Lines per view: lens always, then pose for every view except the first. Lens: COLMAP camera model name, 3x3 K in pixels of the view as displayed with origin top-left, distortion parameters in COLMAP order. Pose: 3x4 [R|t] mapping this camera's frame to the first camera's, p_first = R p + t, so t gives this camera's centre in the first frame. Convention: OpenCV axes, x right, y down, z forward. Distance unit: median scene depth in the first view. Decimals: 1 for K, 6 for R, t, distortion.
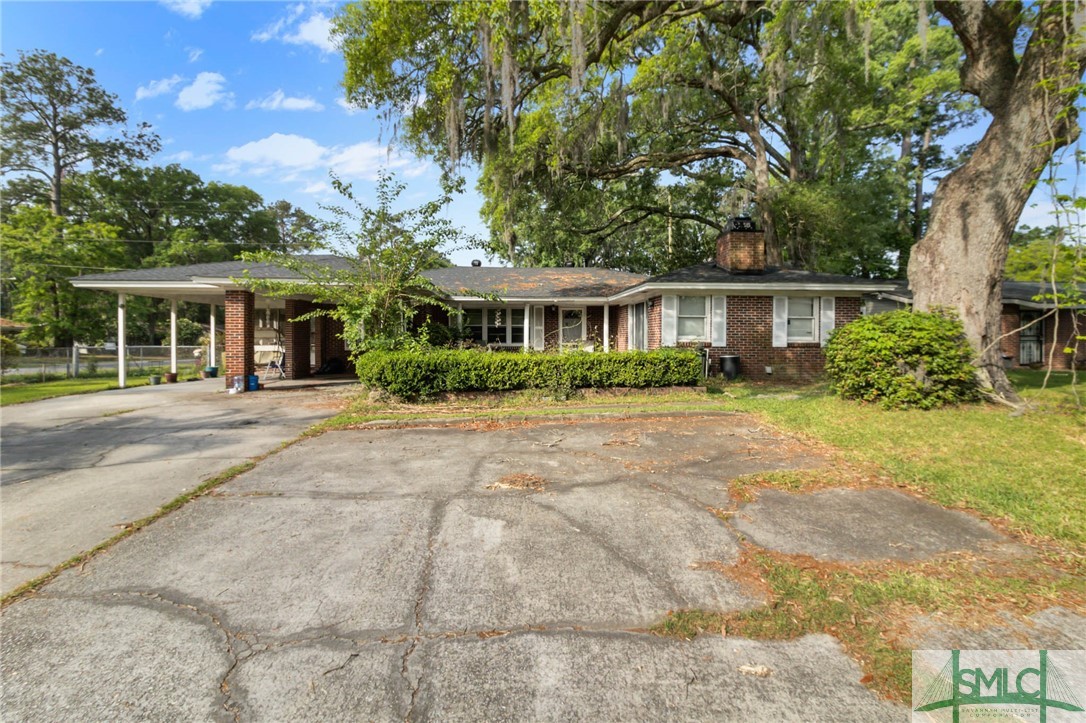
lens RADIAL K [[510.1, 0, 551.6], [0, 510.1, 341.3], [0, 0, 1]] dist [0.009470, 0.001435]
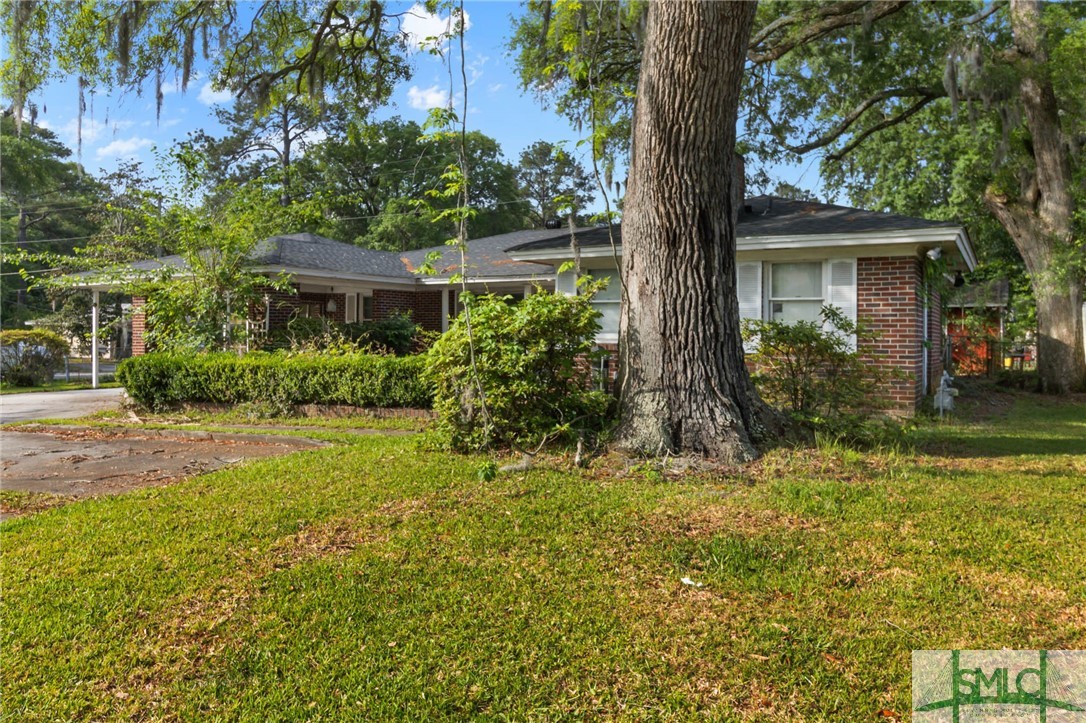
lens RADIAL K [[852.2, 0, 539.5], [0, 852.2, 330.4], [0, 0, 1]] dist [-0.000164, 0.007019]
pose [[0.839937, -0.004364, -0.542667, 1.029408], [-0.002838, 0.999919, -0.012433, -0.001769], [0.542677, 0.011983, 0.839856, 0.132518]]
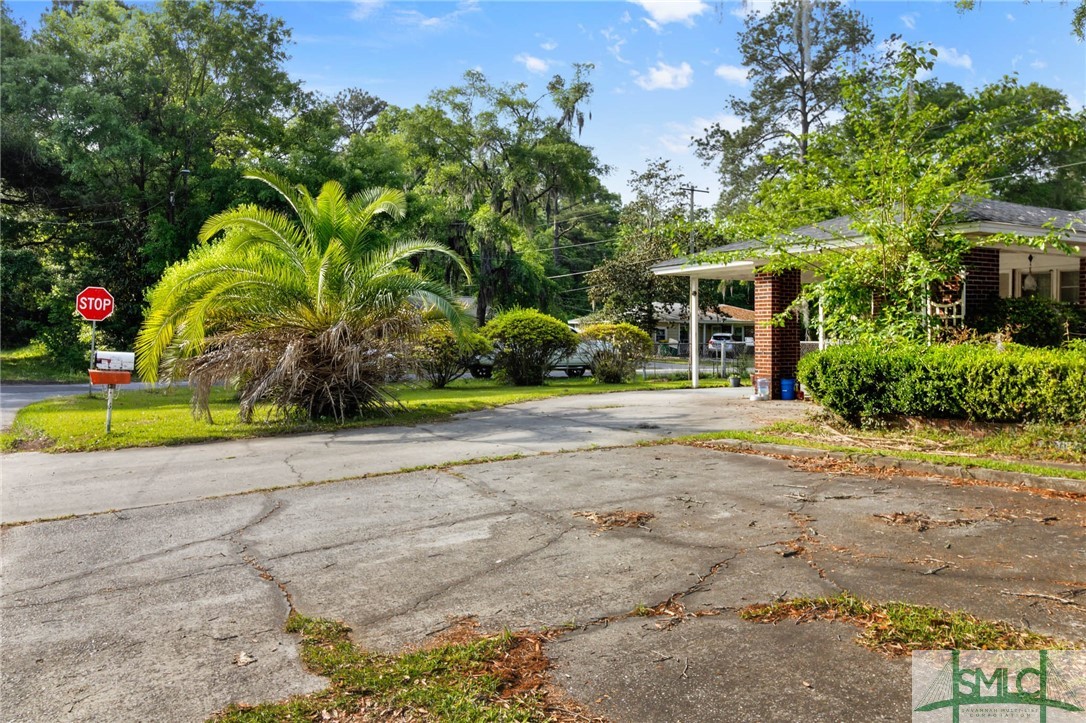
lens RADIAL K [[852.2, 0, 542.7], [0, 852.2, 362.2], [0, 0, 1]] dist [-0.000164, 0.007019]
pose [[0.435786, 0.025749, -0.899682, 0.478896], [-0.002000, 0.999616, 0.027640, 0.012224], [0.900048, -0.010245, 0.435670, 0.193245]]
